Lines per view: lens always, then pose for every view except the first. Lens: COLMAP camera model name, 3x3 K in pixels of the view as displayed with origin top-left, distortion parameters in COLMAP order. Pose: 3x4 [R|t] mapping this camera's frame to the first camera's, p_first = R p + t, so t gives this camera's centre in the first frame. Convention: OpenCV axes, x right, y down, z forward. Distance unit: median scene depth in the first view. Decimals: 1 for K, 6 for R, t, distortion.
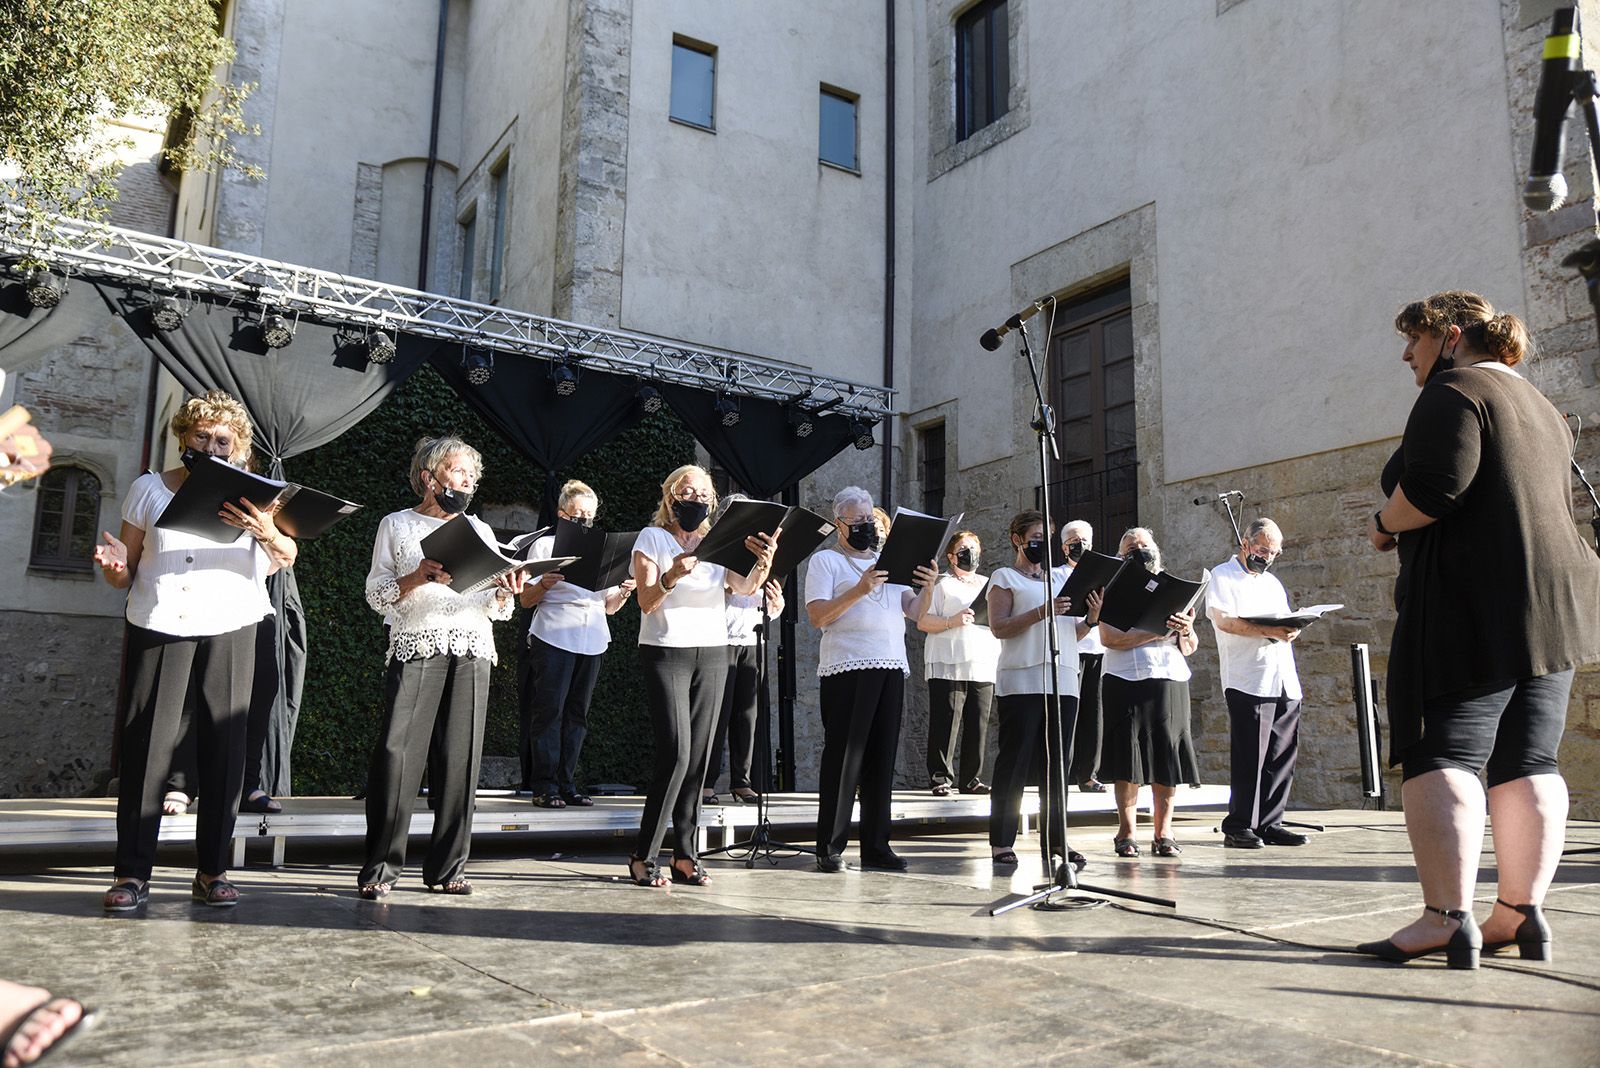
lens RADIAL K [[1265.3, 0, 772.6], [0, 1265.3, 533.1], [0, 0, 1]] dist [-0.074244, 0.112810]
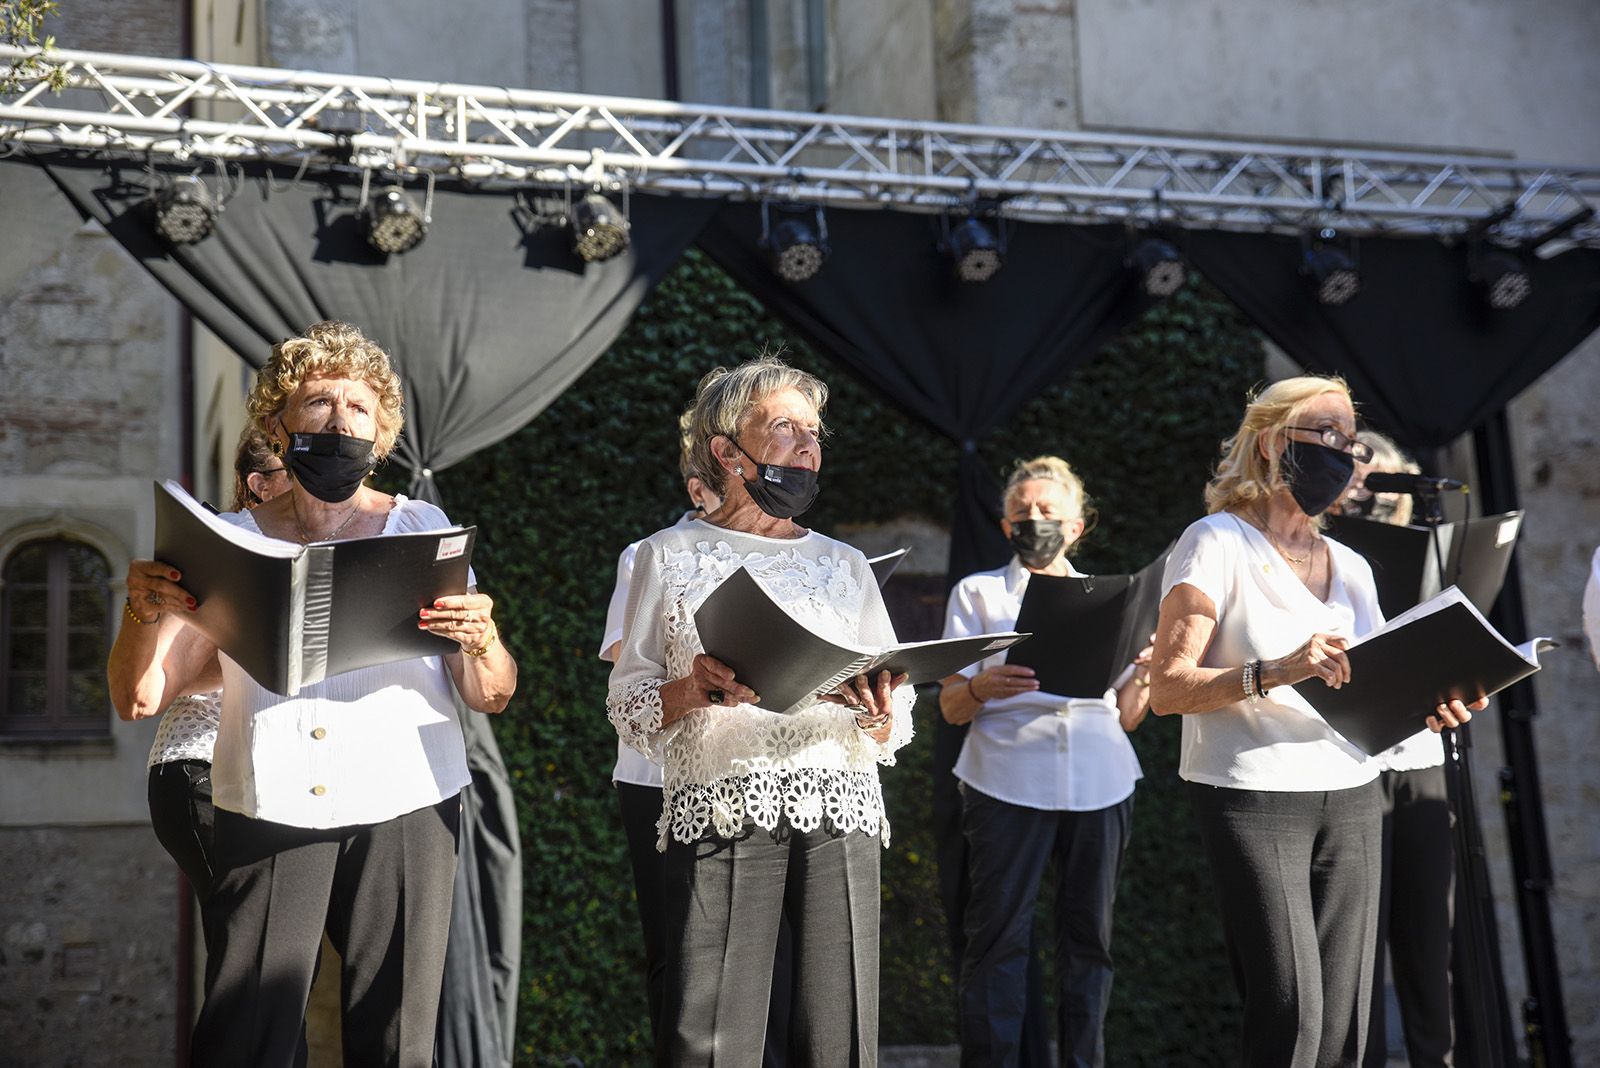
lens RADIAL K [[2616.8, 0, 800.0], [0, 2616.8, 534.0], [0, 0, 1]] dist [0.138636, 0.191502]
pose [[0.965907, -0.099483, -0.239012, -0.002248], [0.097013, 0.995038, -0.022110, 0.001346], [0.240026, -0.001831, 0.970765, 0.019205]]
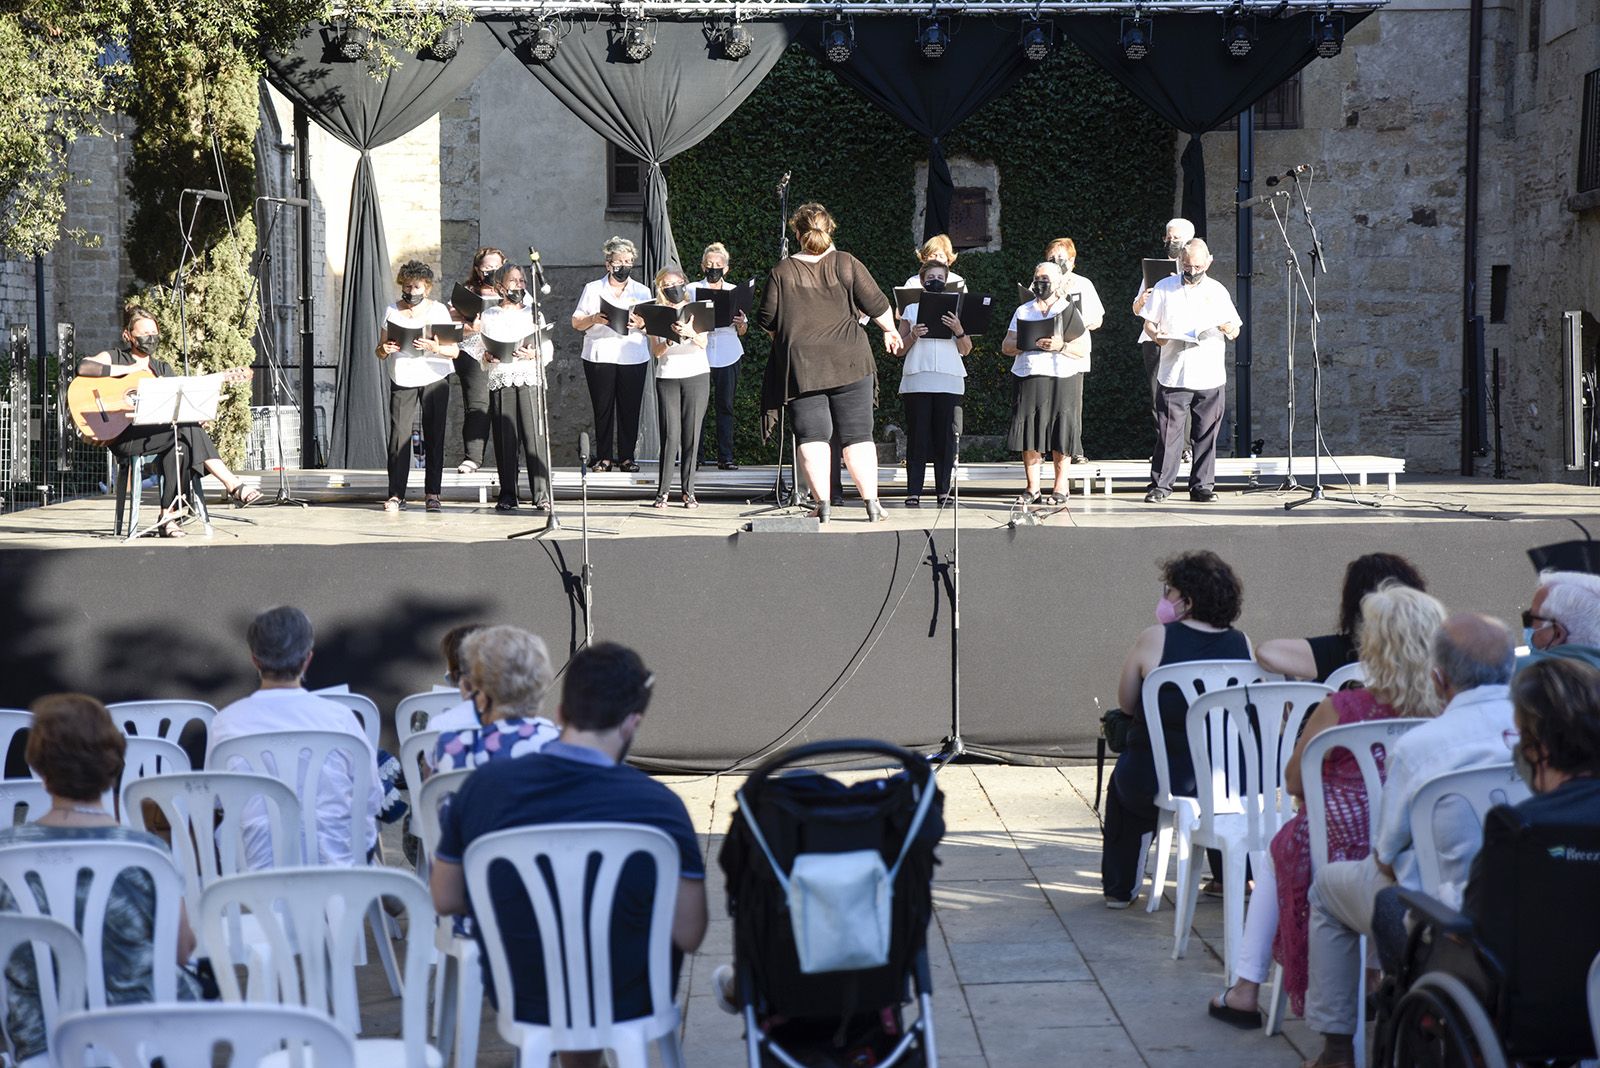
lens RADIAL K [[2616.8, 0, 800.0], [0, 2616.8, 534.0], [0, 0, 1]] dist [0.138636, 0.191502]
pose [[0.851535, 0.008438, -0.524230, 0.777390], [0.104978, 0.976879, 0.186246, -0.136961], [0.513680, -0.213627, 0.830961, -0.756770]]
